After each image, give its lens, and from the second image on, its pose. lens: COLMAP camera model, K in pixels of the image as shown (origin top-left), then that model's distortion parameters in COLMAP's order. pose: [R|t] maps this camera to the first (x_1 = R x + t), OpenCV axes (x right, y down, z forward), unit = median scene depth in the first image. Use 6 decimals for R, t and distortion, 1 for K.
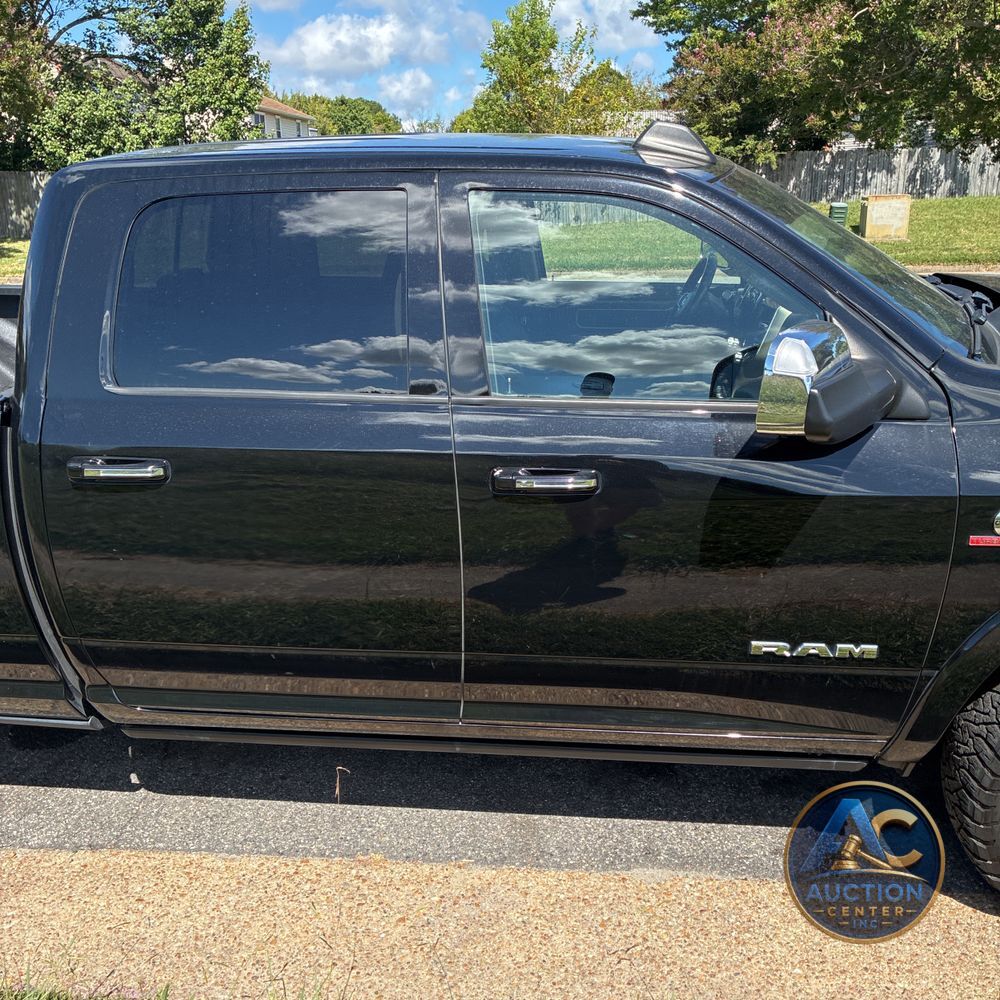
lens RADIAL K [[1018.8, 0, 494.7], [0, 1018.8, 481.4], [0, 0, 1]] dist [0.025049, 0.001990]
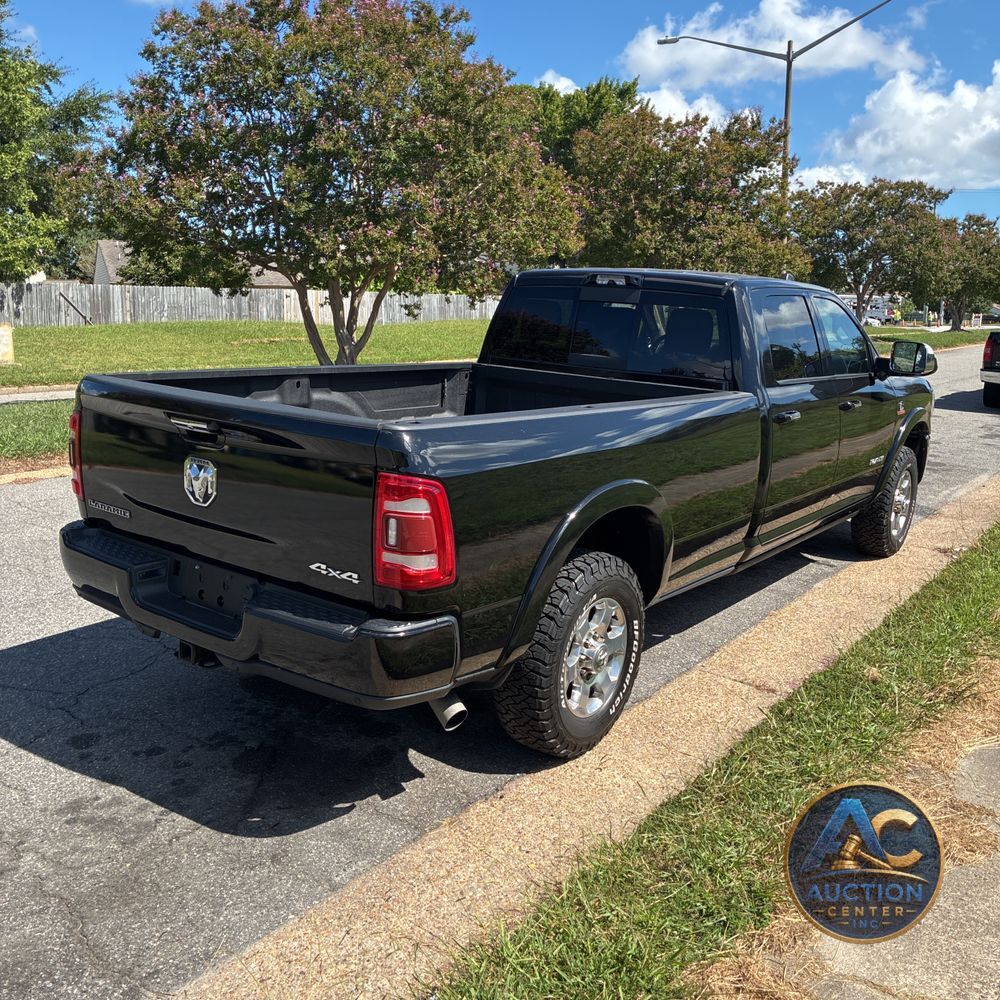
lens RADIAL K [[1023.0, 0, 511.8], [0, 1023.0, 485.1], [0, 0, 1]] dist [0.012908, 0.022444]
pose [[0.497884, -0.126475, 0.857972, -0.225186], [0.231431, 0.972809, 0.009103, -0.002427], [-0.835794, 0.194029, 0.513616, 0.034909]]
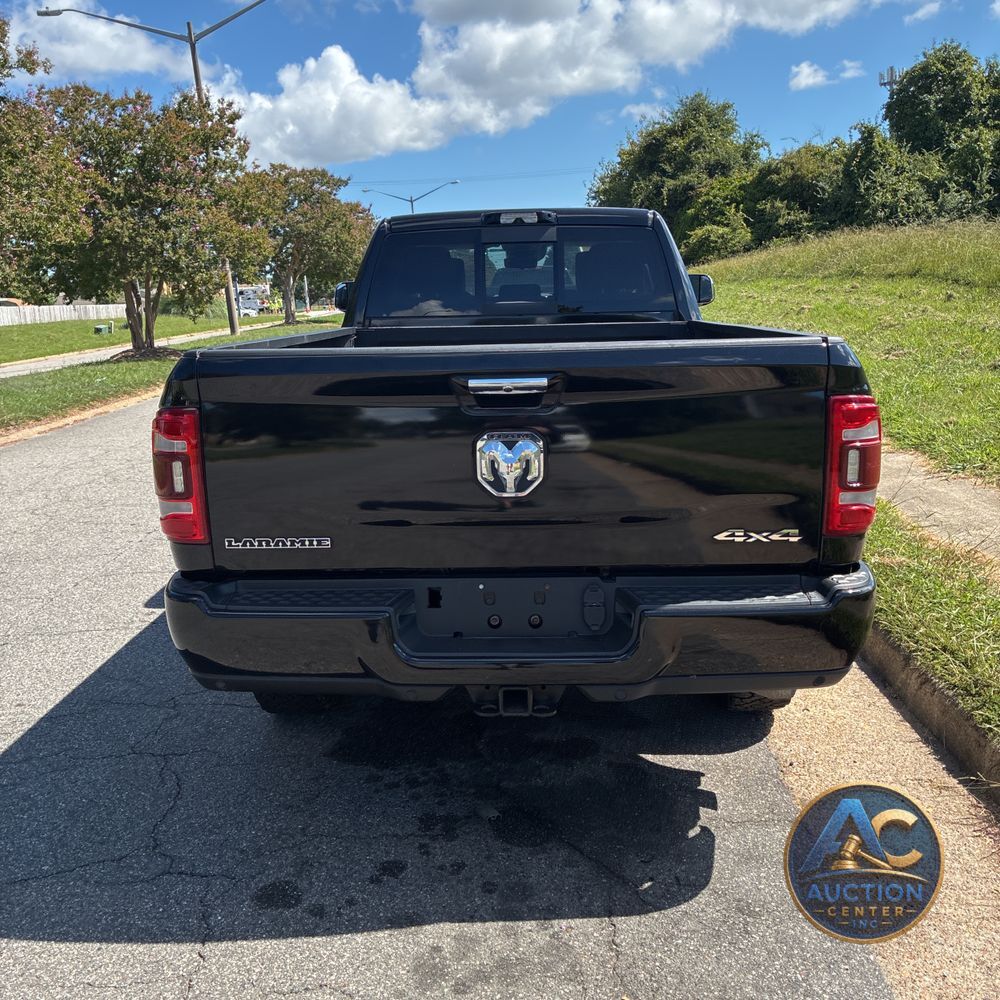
lens RADIAL K [[1018.8, 0, 494.7], [0, 1018.8, 481.4], [0, 0, 1]] dist [0.025049, 0.001990]
pose [[-0.070304, -0.166771, 0.983486, -0.225837], [0.357215, 0.916333, 0.180919, -0.026823], [-0.931372, 0.364036, -0.004848, 0.136257]]
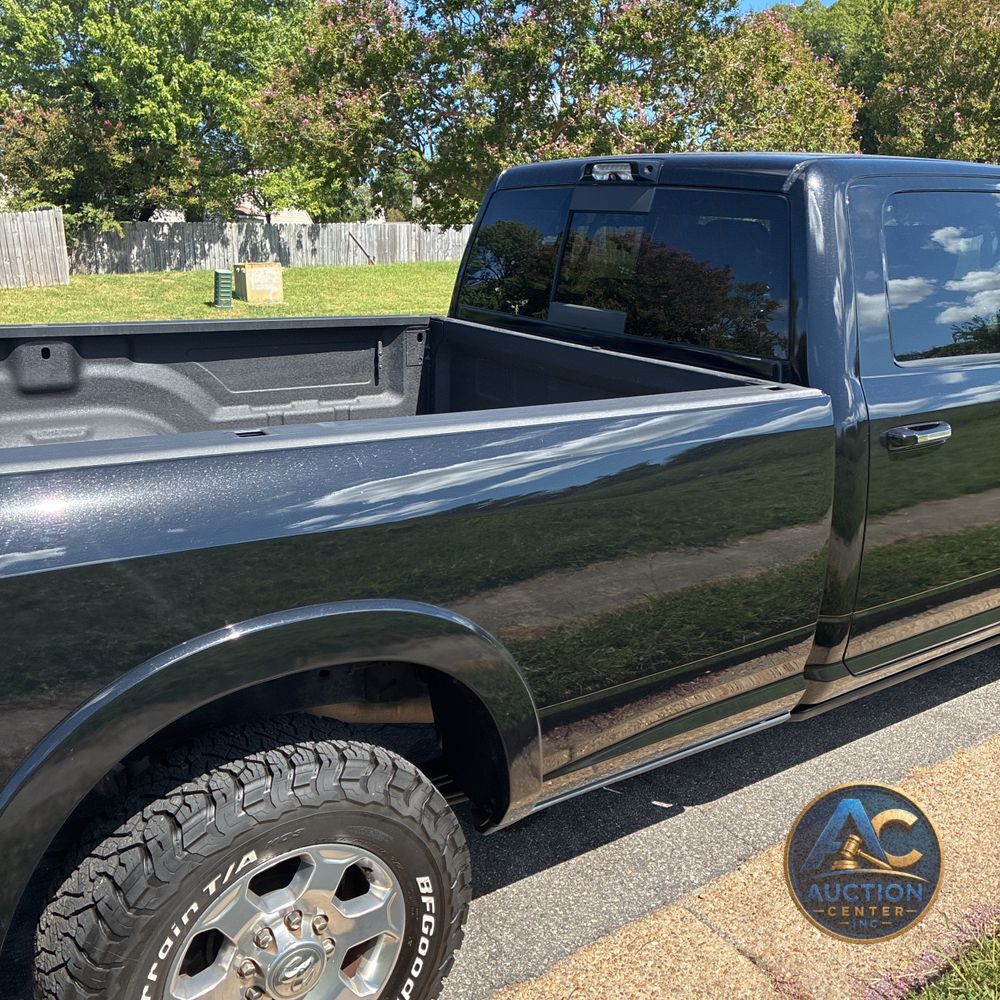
lens RADIAL K [[1018.8, 0, 494.7], [0, 1018.8, 481.4], [0, 0, 1]] dist [0.025049, 0.001990]
pose [[0.755863, -0.134555, 0.640754, -0.124551], [0.179350, 0.983773, -0.004981, -0.003455], [-0.629686, 0.118684, 0.767730, 0.039688]]
